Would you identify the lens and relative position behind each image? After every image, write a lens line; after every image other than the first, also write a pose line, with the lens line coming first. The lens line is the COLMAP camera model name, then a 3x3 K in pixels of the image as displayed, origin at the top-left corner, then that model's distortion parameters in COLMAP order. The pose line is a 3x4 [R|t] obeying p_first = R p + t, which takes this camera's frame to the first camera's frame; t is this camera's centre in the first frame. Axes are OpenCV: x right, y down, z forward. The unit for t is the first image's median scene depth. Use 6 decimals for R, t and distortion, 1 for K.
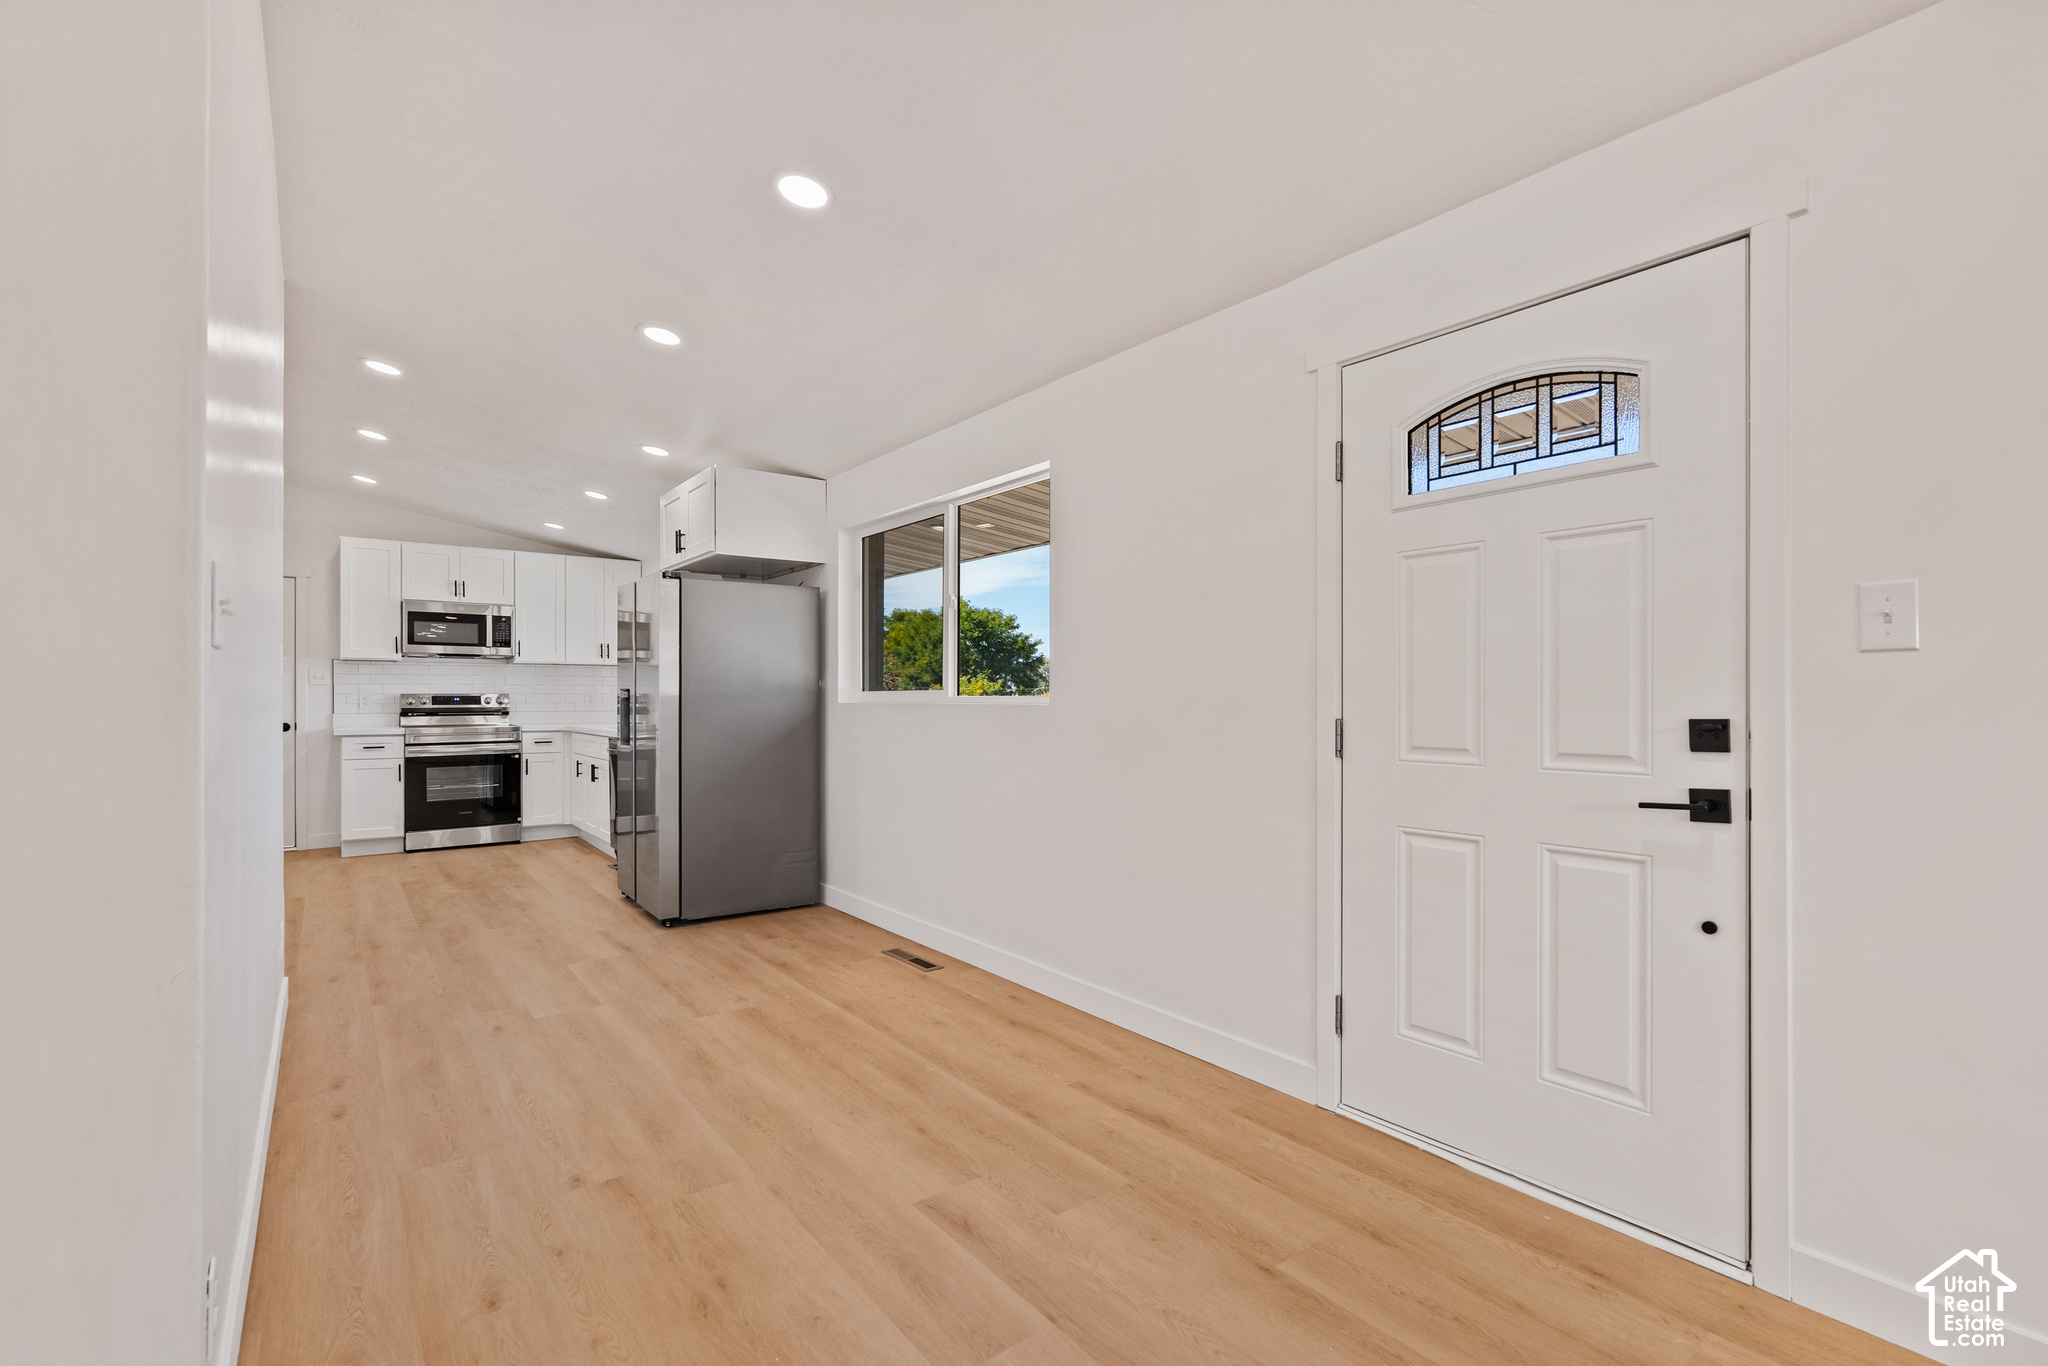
lens RADIAL K [[916.4, 0, 1033.2], [0, 916.4, 695.0], [0, 0, 1]] dist [-0.004036, 0.002031]
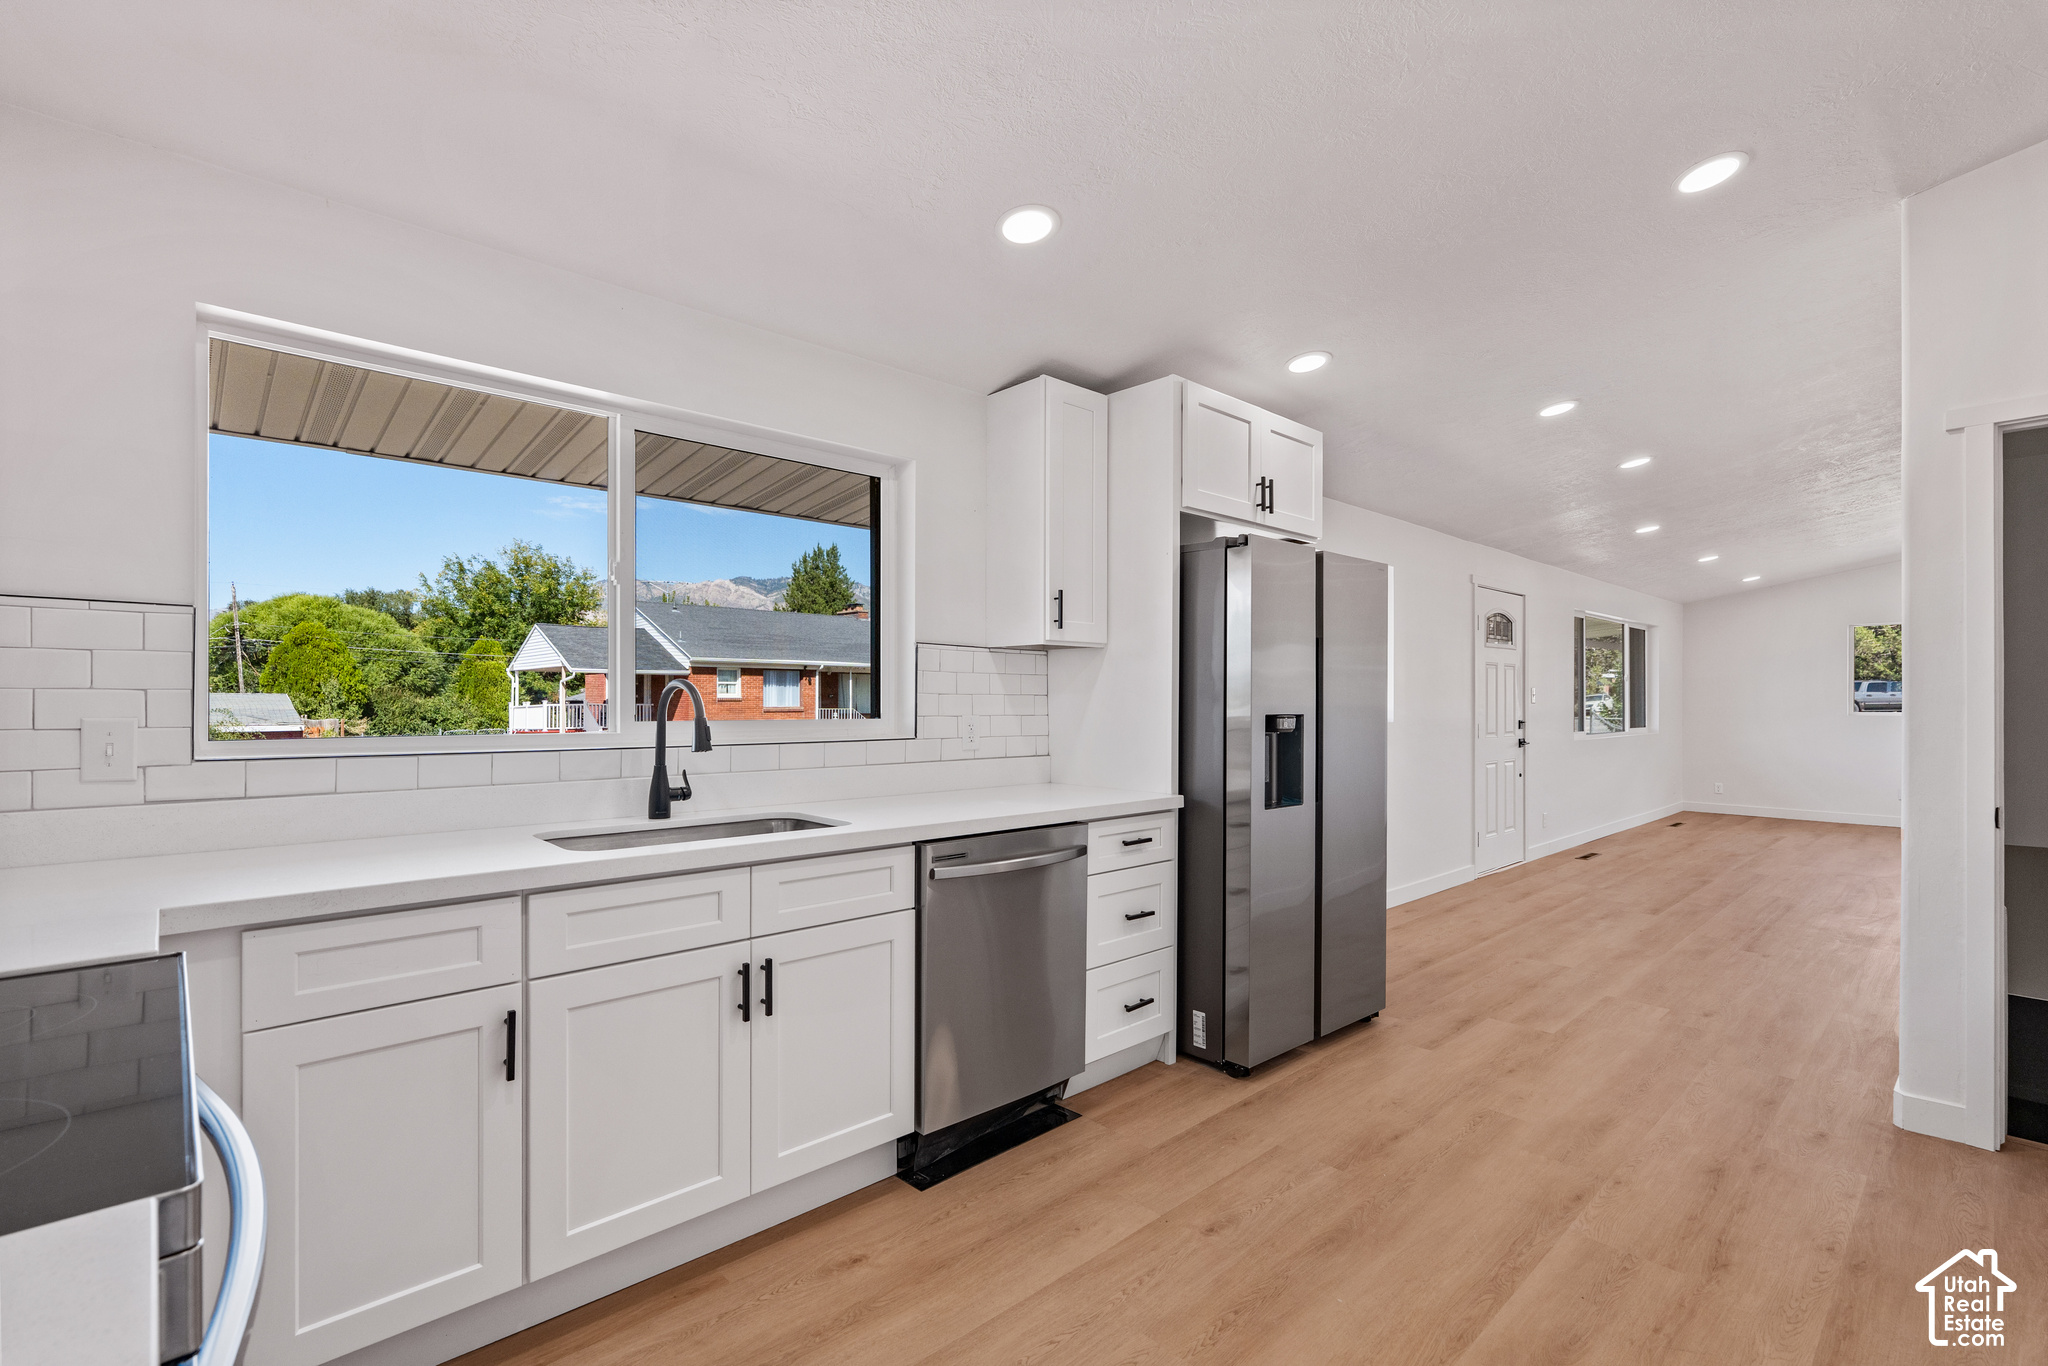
lens RADIAL K [[916.4, 0, 1024.9], [0, 916.4, 709.0], [0, 0, 1]] dist [-0.004036, 0.002031]
pose [[-0.090059, -0.007089, 0.995911, -0.753773], [-0.004173, 0.999969, 0.006741, -0.009525], [-0.995928, -0.003549, -0.090086, 0.896423]]
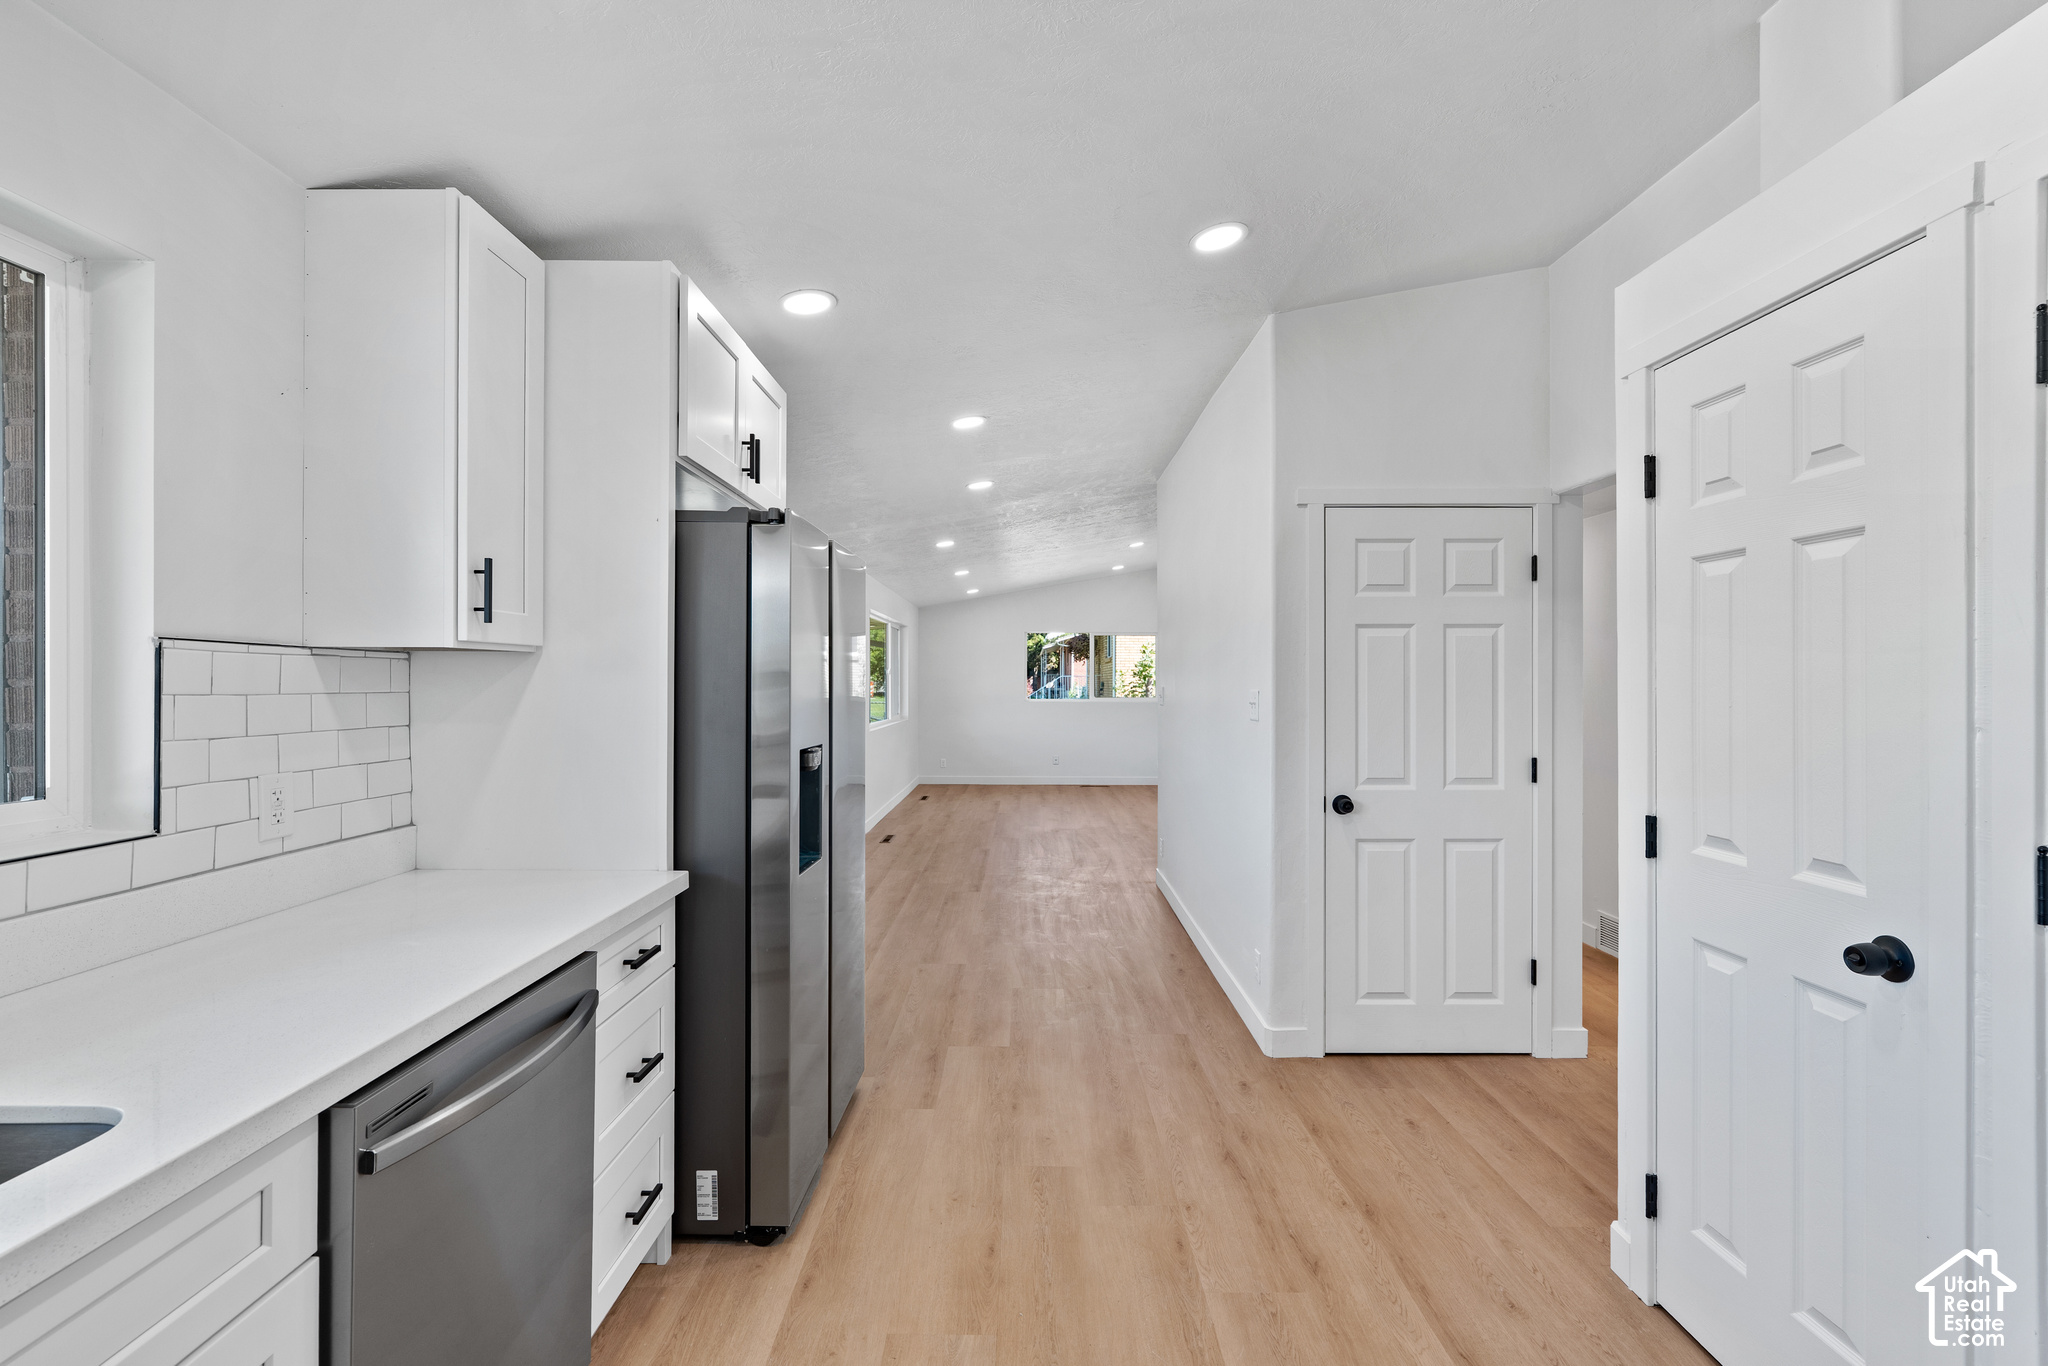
lens RADIAL K [[916.4, 0, 1022.8], [0, 916.4, 685.5], [0, 0, 1]] dist [-0.004036, 0.002031]
pose [[-0.789556, -0.001919, 0.613675, -0.598273], [-0.001776, 0.999998, 0.000841, -0.027879], [-0.613675, -0.000426, -0.789558, 0.954248]]
